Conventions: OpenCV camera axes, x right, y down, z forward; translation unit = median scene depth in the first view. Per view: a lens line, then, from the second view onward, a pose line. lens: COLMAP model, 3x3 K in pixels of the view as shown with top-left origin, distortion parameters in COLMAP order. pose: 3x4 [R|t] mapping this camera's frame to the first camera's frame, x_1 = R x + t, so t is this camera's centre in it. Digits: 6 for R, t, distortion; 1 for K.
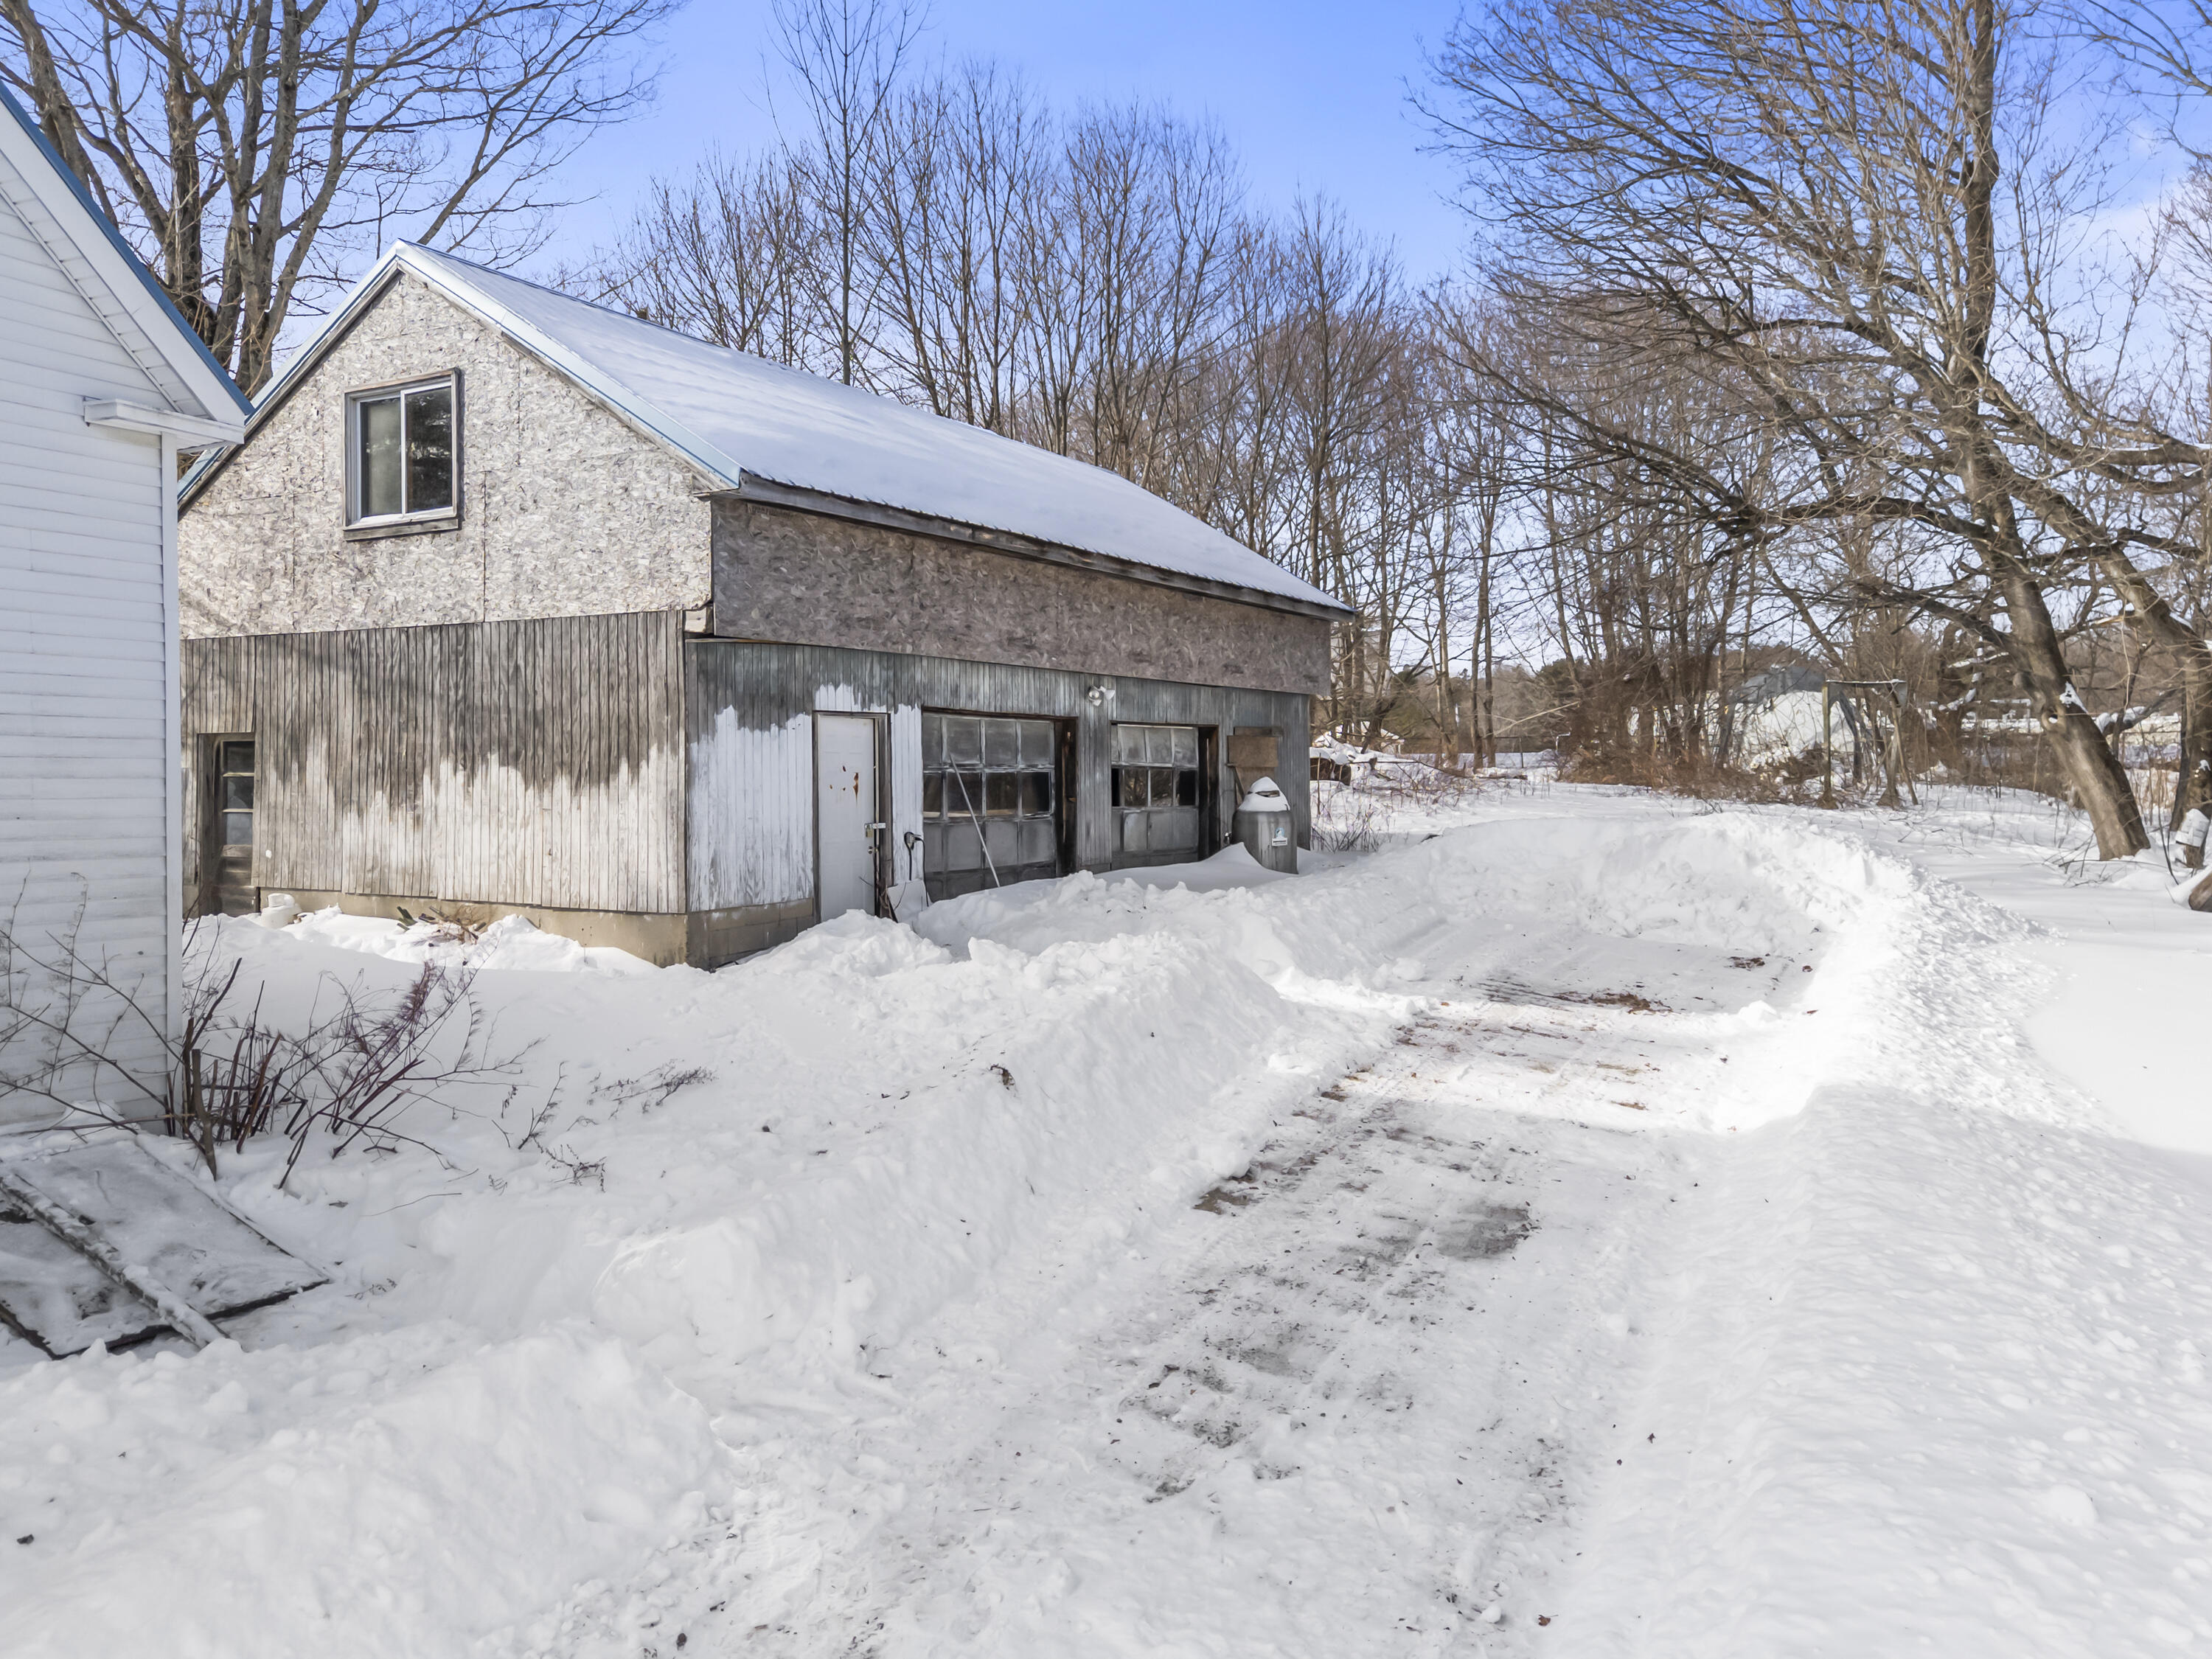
lens RADIAL K [[1636.2, 0, 1101.4], [0, 1636.2, 782.8], [0, 0, 1]] dist [0.092891, -0.073568]
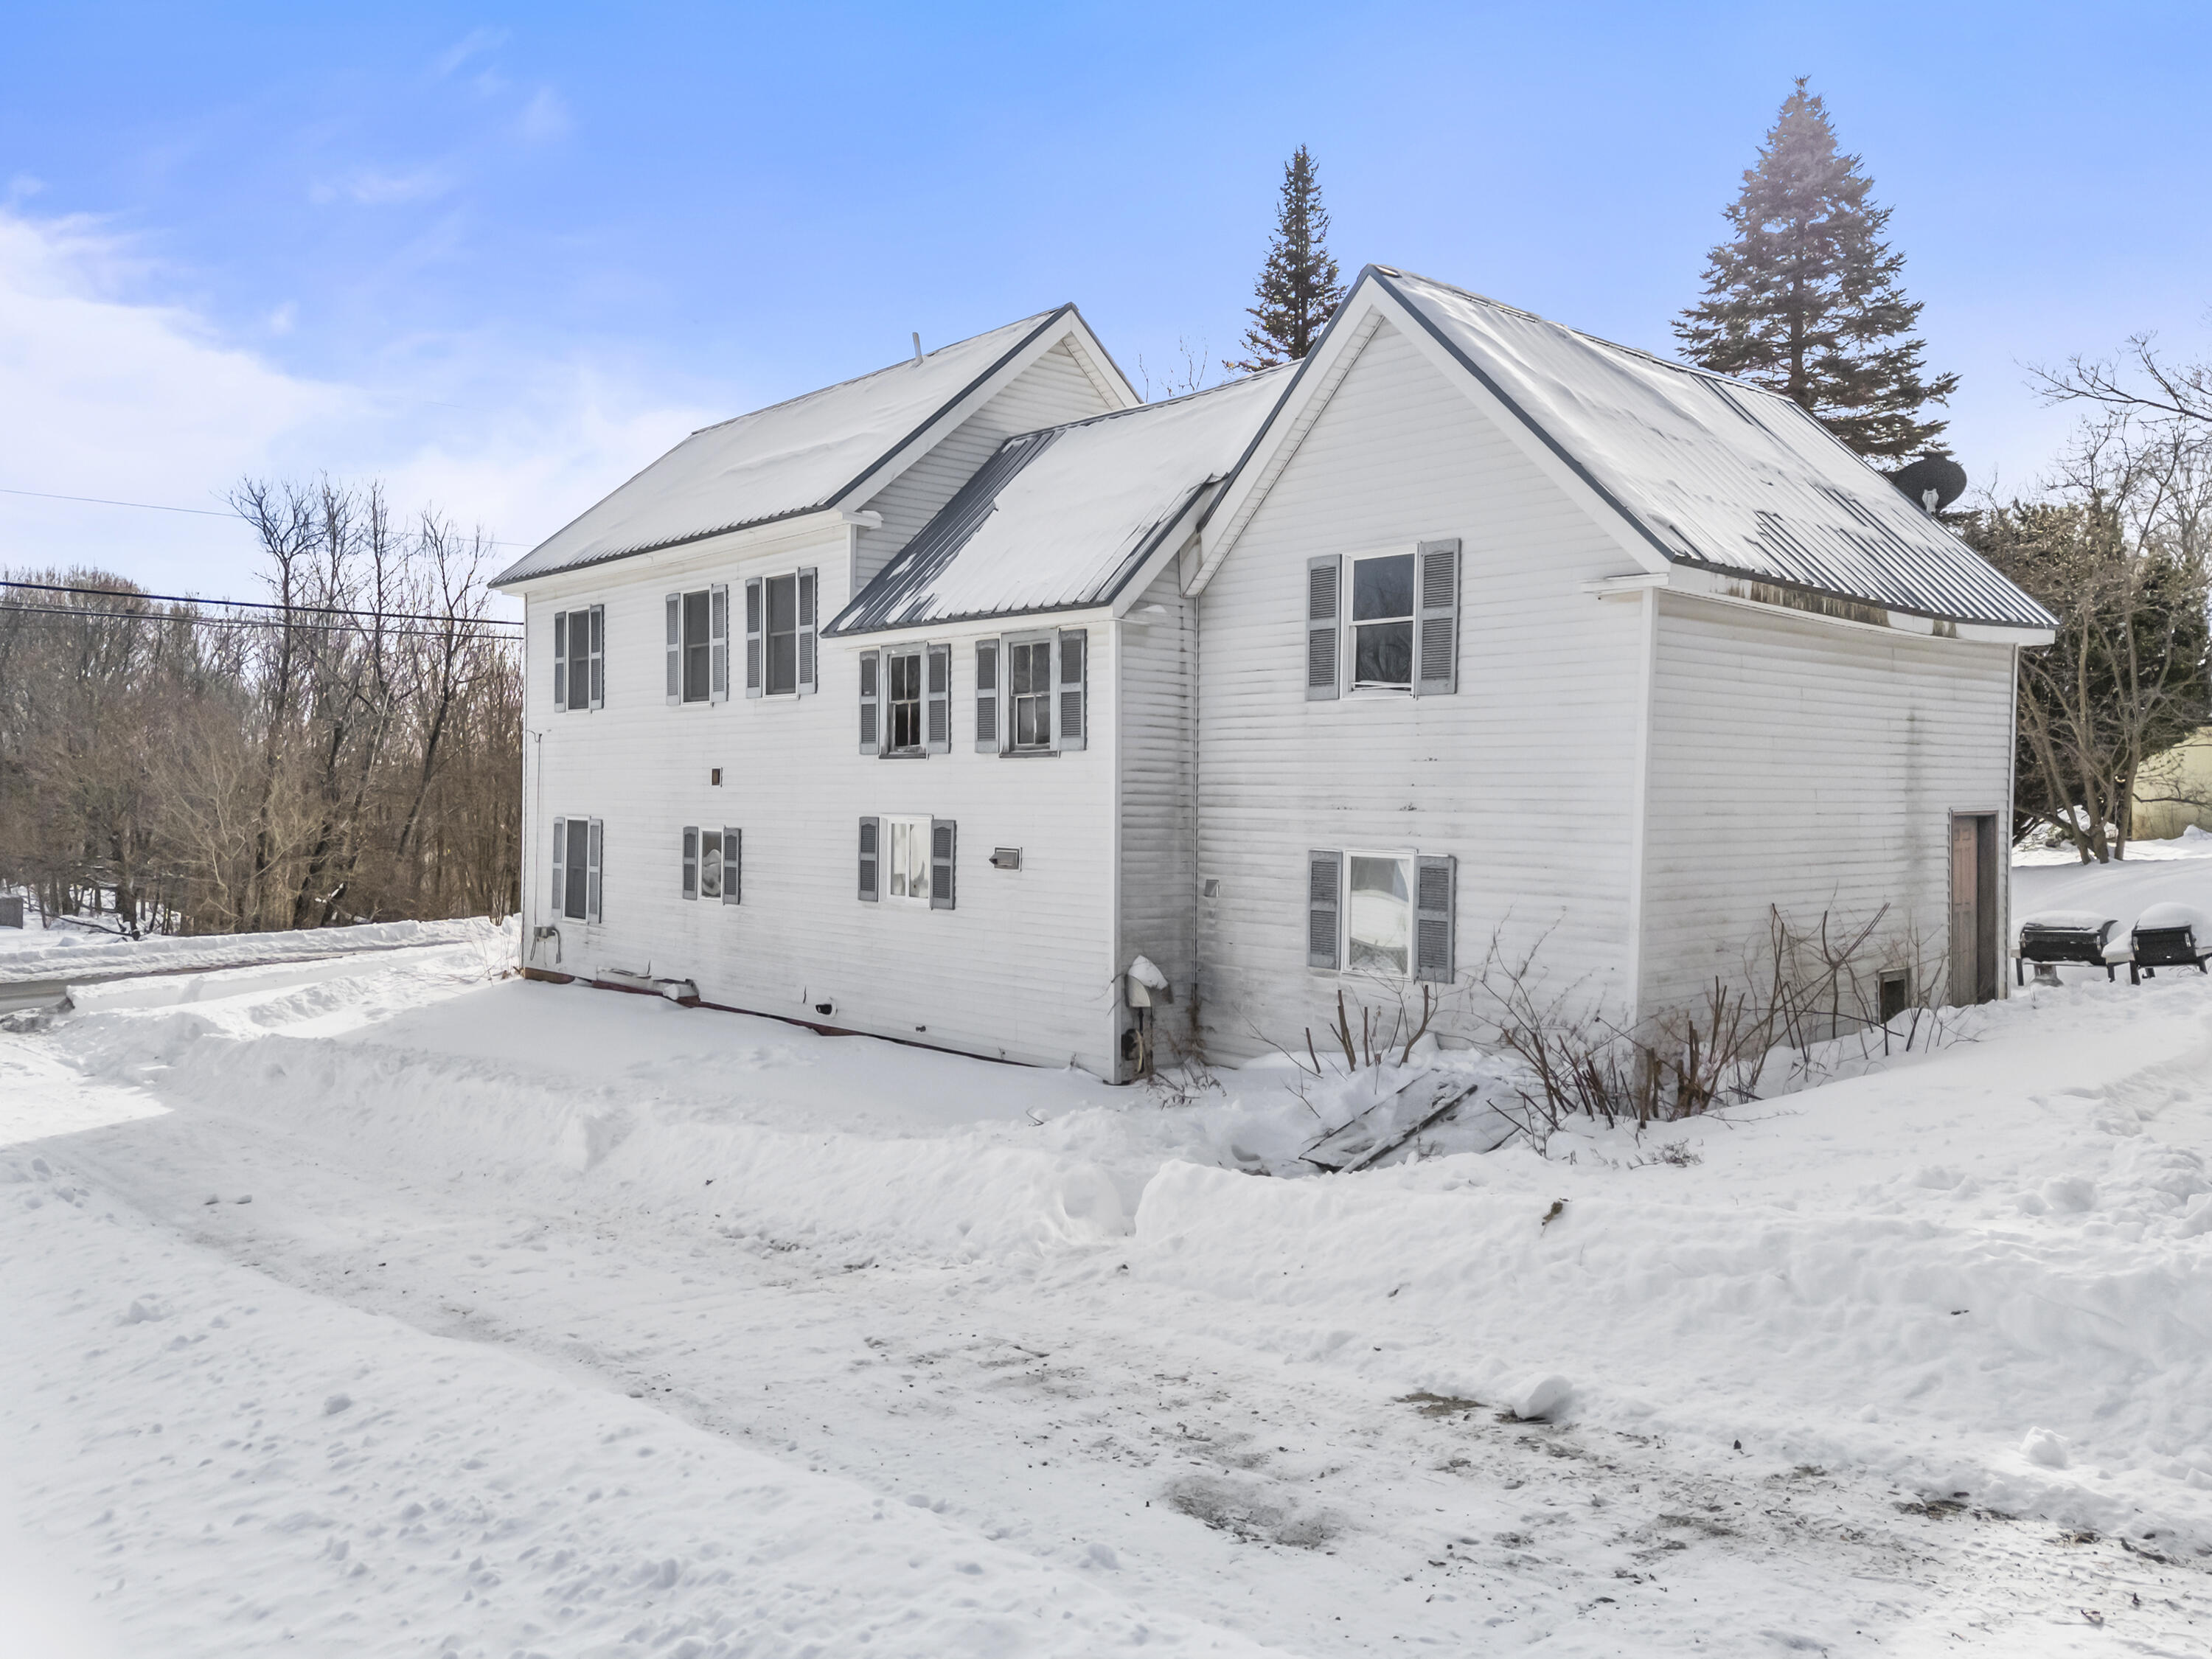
lens RADIAL K [[1636.2, 0, 1101.4], [0, 1636.2, 782.8], [0, 0, 1]] dist [0.092891, -0.073568]
pose [[-0.346339, -0.002313, -0.938107, 0.543953], [-0.005721, 0.999984, -0.000354, -0.031943], [0.938092, 0.005244, -0.346346, 0.677248]]
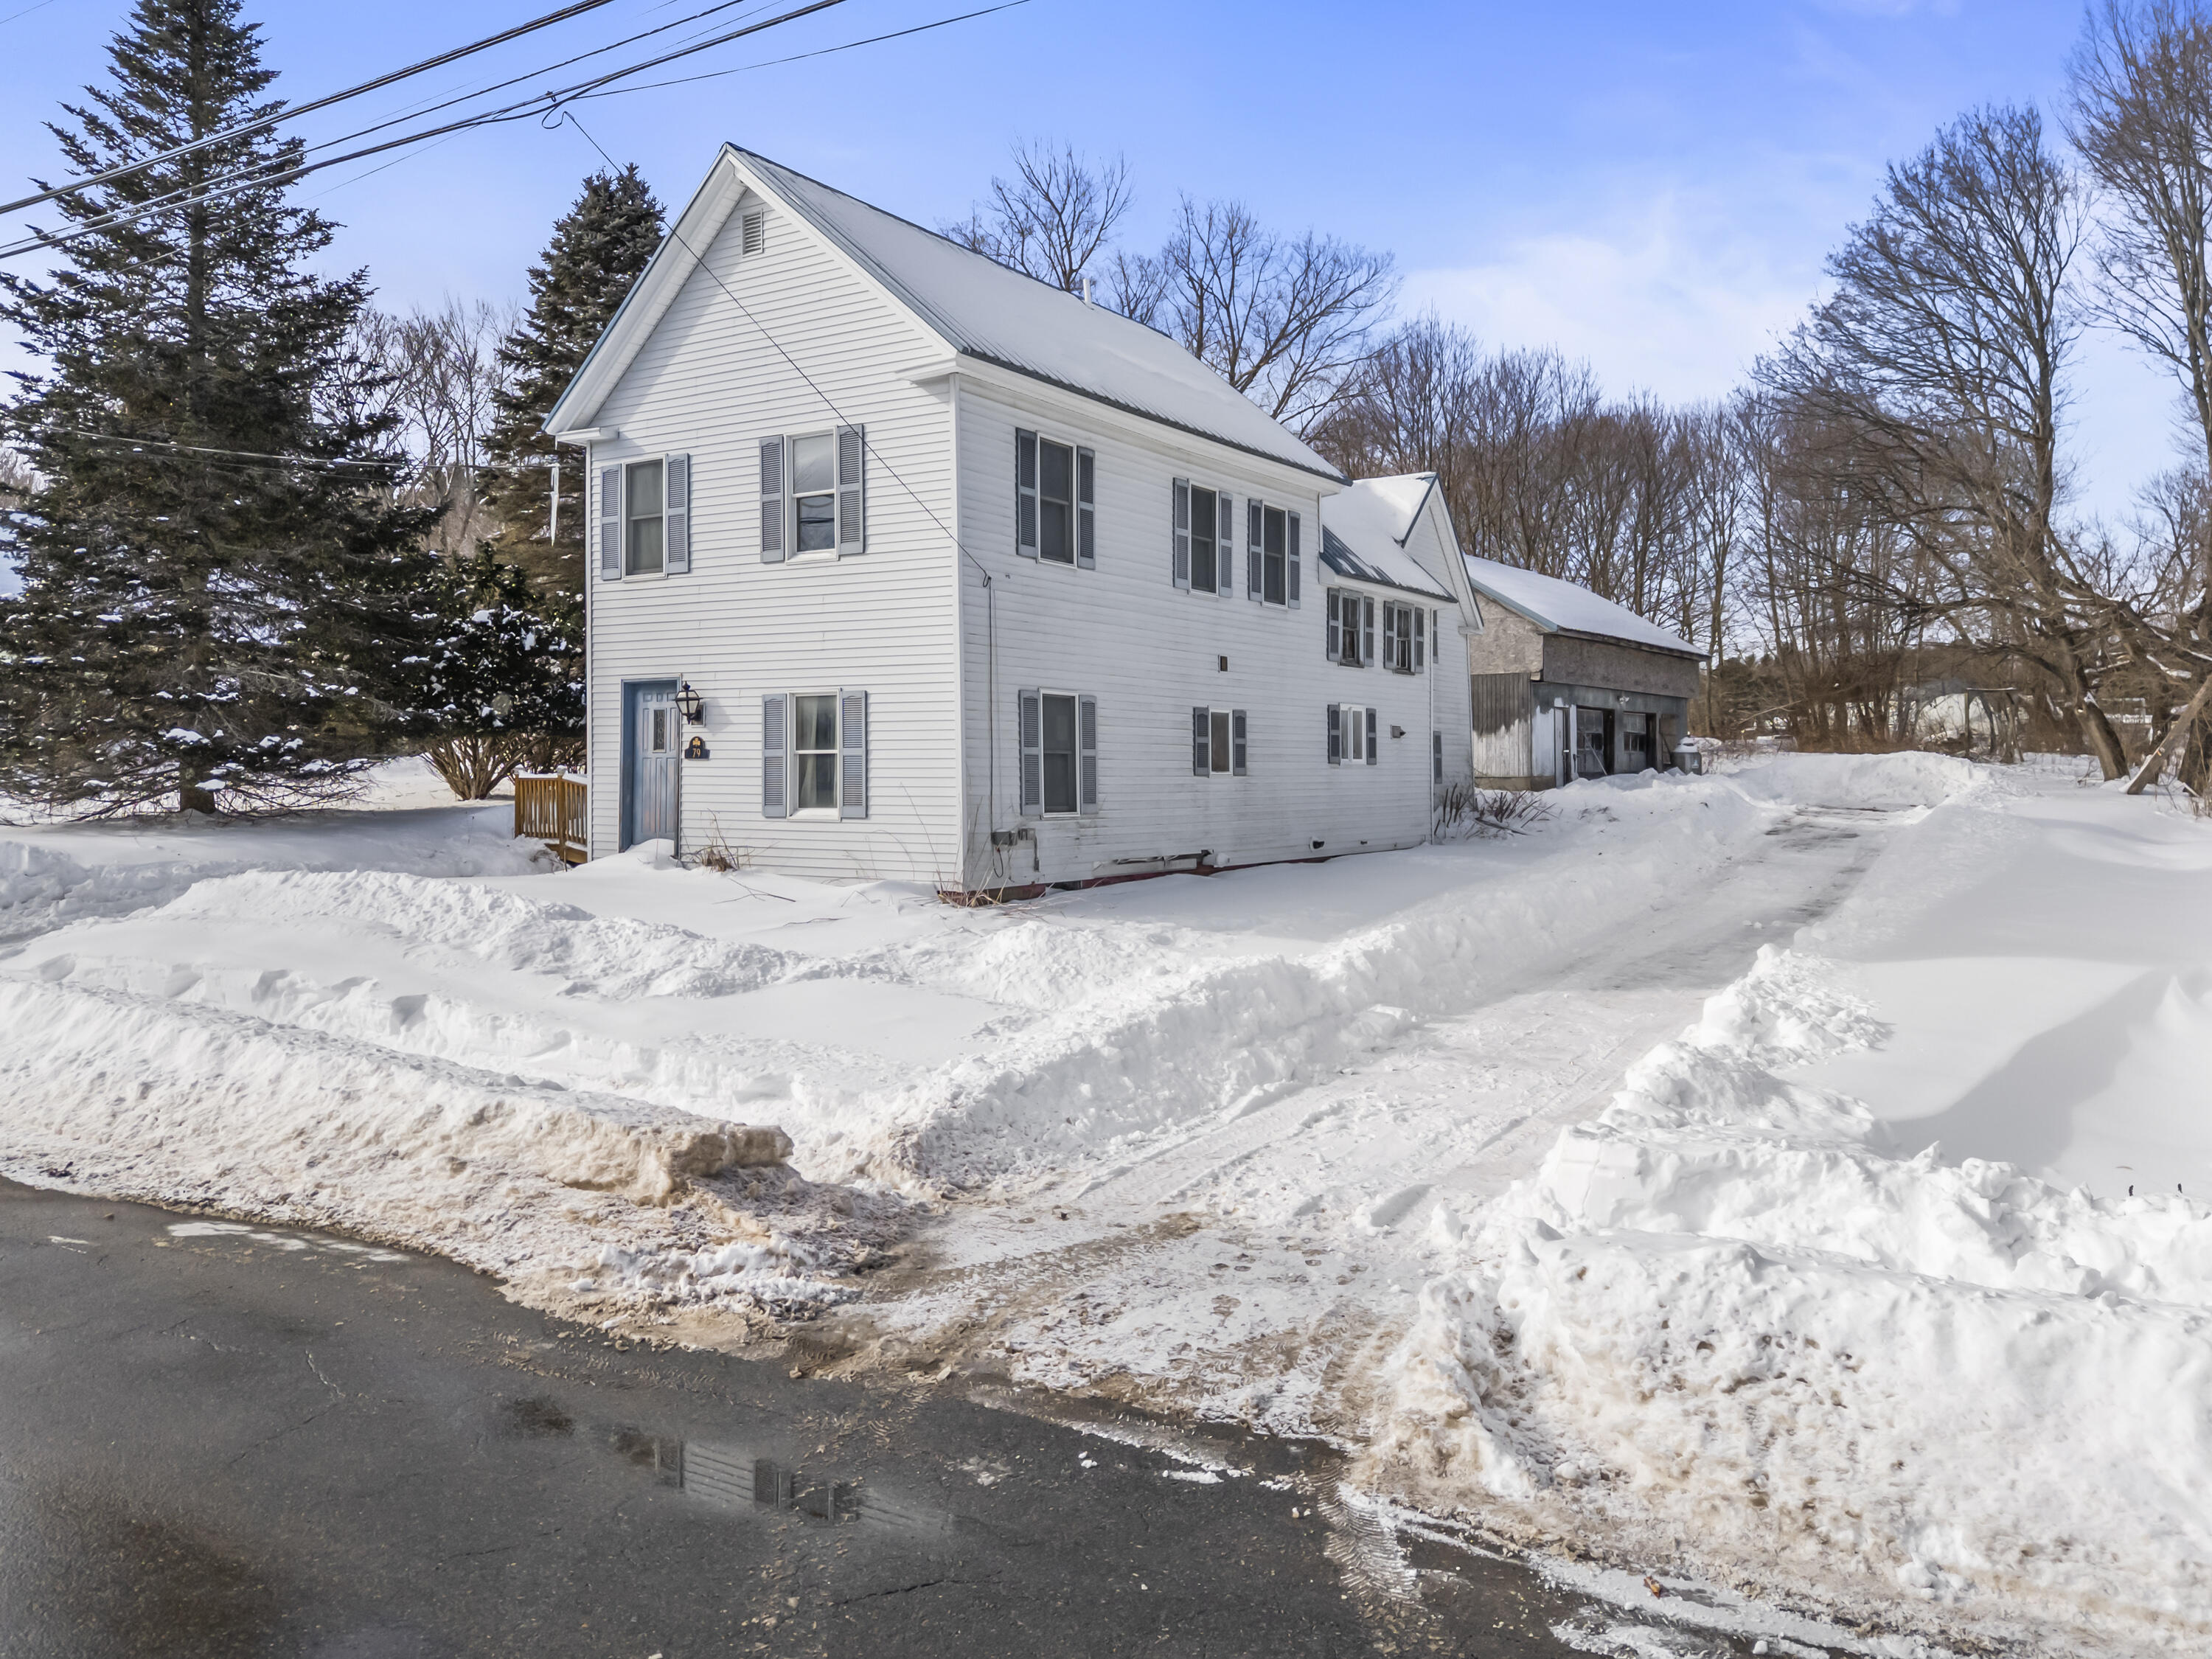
lens RADIAL K [[1636.2, 0, 1101.4], [0, 1636.2, 782.8], [0, 0, 1]] dist [0.092891, -0.073568]
pose [[0.996444, 0.001916, -0.084235, -0.688386], [-0.001909, 0.999998, 0.000161, 0.081907], [0.084235, 0.000000, 0.996446, -1.769665]]
